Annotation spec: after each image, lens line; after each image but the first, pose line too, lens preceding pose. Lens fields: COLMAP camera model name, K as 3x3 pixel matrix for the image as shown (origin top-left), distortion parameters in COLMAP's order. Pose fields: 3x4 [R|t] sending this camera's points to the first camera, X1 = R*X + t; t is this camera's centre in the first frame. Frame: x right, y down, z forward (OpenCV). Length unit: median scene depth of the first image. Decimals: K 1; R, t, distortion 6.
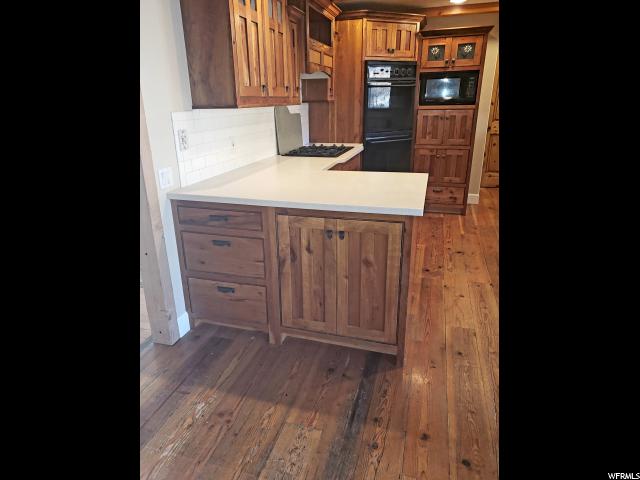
lens RADIAL K [[389.7, 0, 315.6], [0, 389.7, 242.8], [0, 0, 1]] dist [0.004222, 0.005002]
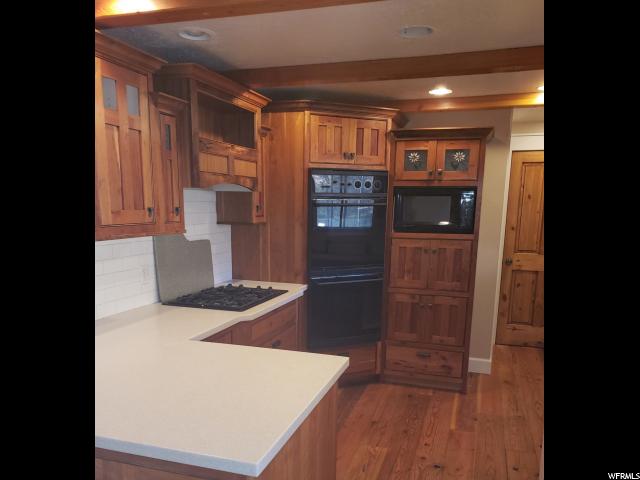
lens RADIAL K [[518.0, 0, 316.8], [0, 518.0, 312.5], [0, 0, 1]] dist [0.007680, -0.012242]
pose [[0.999348, 0.034954, -0.009095, 0.155101], [-0.035887, 0.989400, -0.140713, -0.084865], [0.004081, 0.140948, 0.990009, 0.127735]]
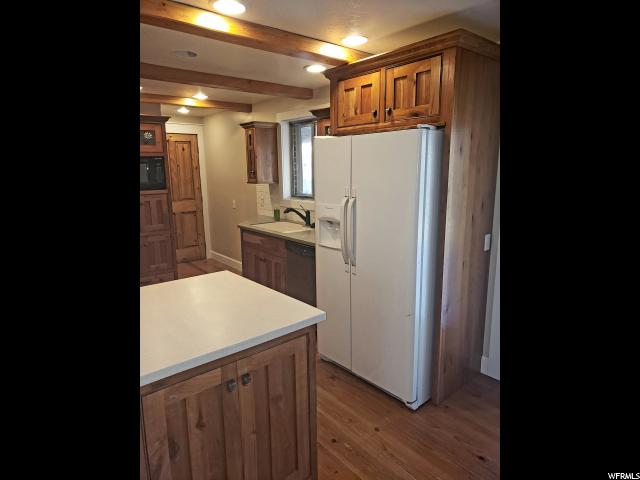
lens RADIAL K [[374.1, 0, 319.2], [0, 374.1, 240.3], [0, 0, 1]] dist [0.026869, 0.000564]
pose [[0.546717, -0.149010, 0.823951, -0.190409], [0.292662, 0.955979, -0.021303, -0.101852], [-0.784506, 0.252786, 0.566260, 0.199920]]
